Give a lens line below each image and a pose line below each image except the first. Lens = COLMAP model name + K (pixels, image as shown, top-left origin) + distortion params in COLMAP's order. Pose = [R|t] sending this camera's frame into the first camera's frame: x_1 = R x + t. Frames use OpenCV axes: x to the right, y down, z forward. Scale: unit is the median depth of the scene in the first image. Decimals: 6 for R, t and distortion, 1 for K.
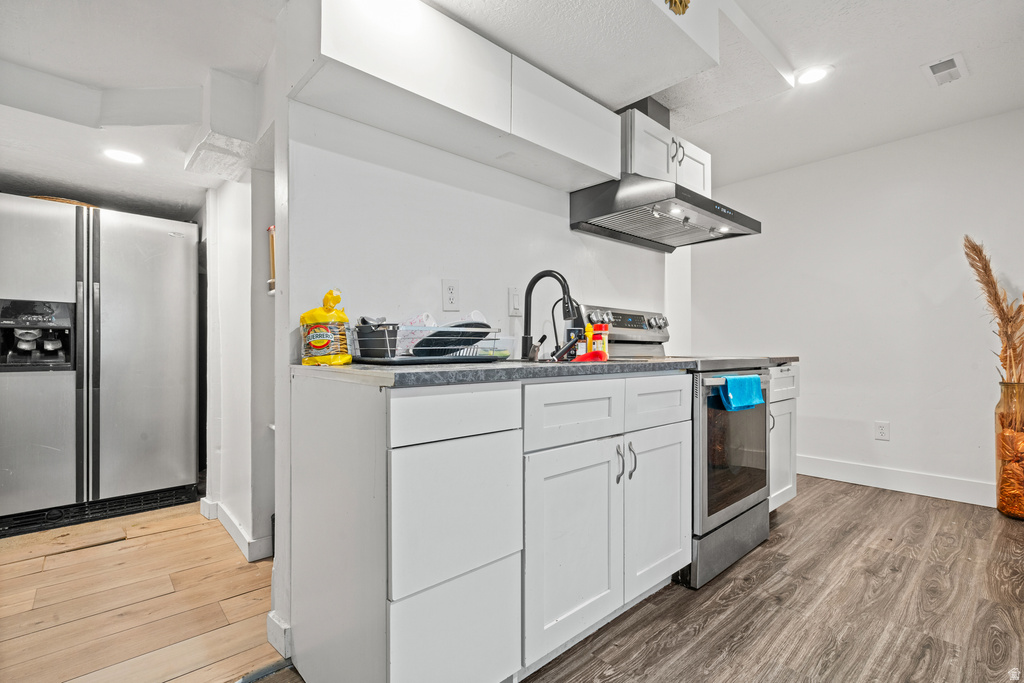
lens RADIAL K [[470.9, 0, 514.7], [0, 470.9, 345.5], [0, 0, 1]] dist [-0.011328, 0.004409]
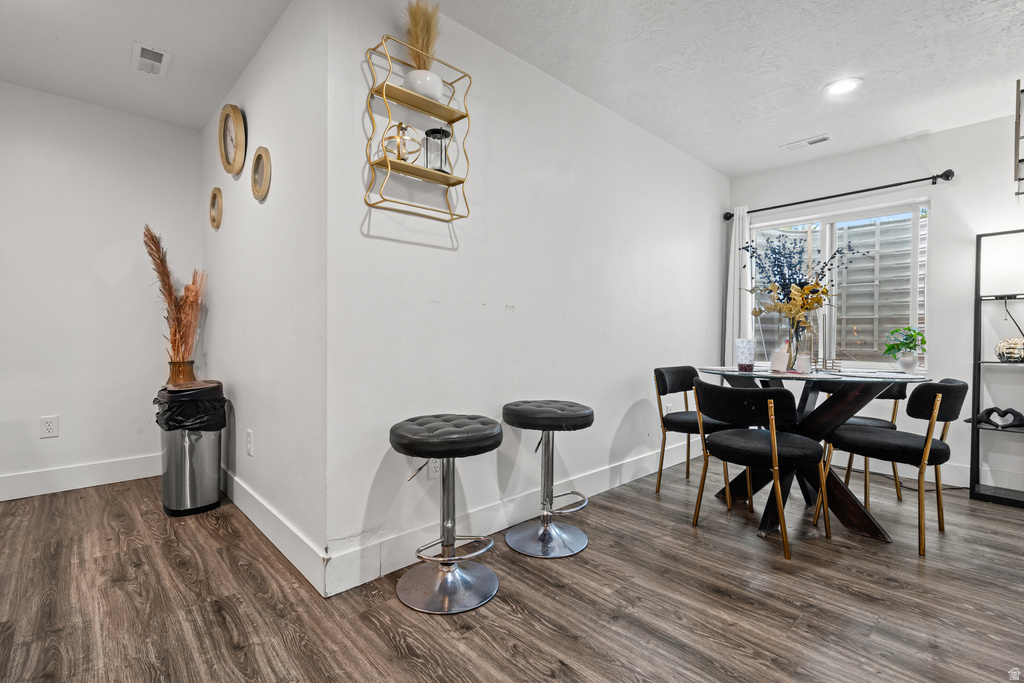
lens RADIAL K [[470.9, 0, 514.1], [0, 470.9, 339.9], [0, 0, 1]] dist [-0.011328, 0.004409]
pose [[-0.019103, -0.013427, 0.999727, -0.157040], [-0.011060, 0.999851, 0.013218, 0.001047], [-0.999756, -0.010805, -0.019249, 0.275115]]
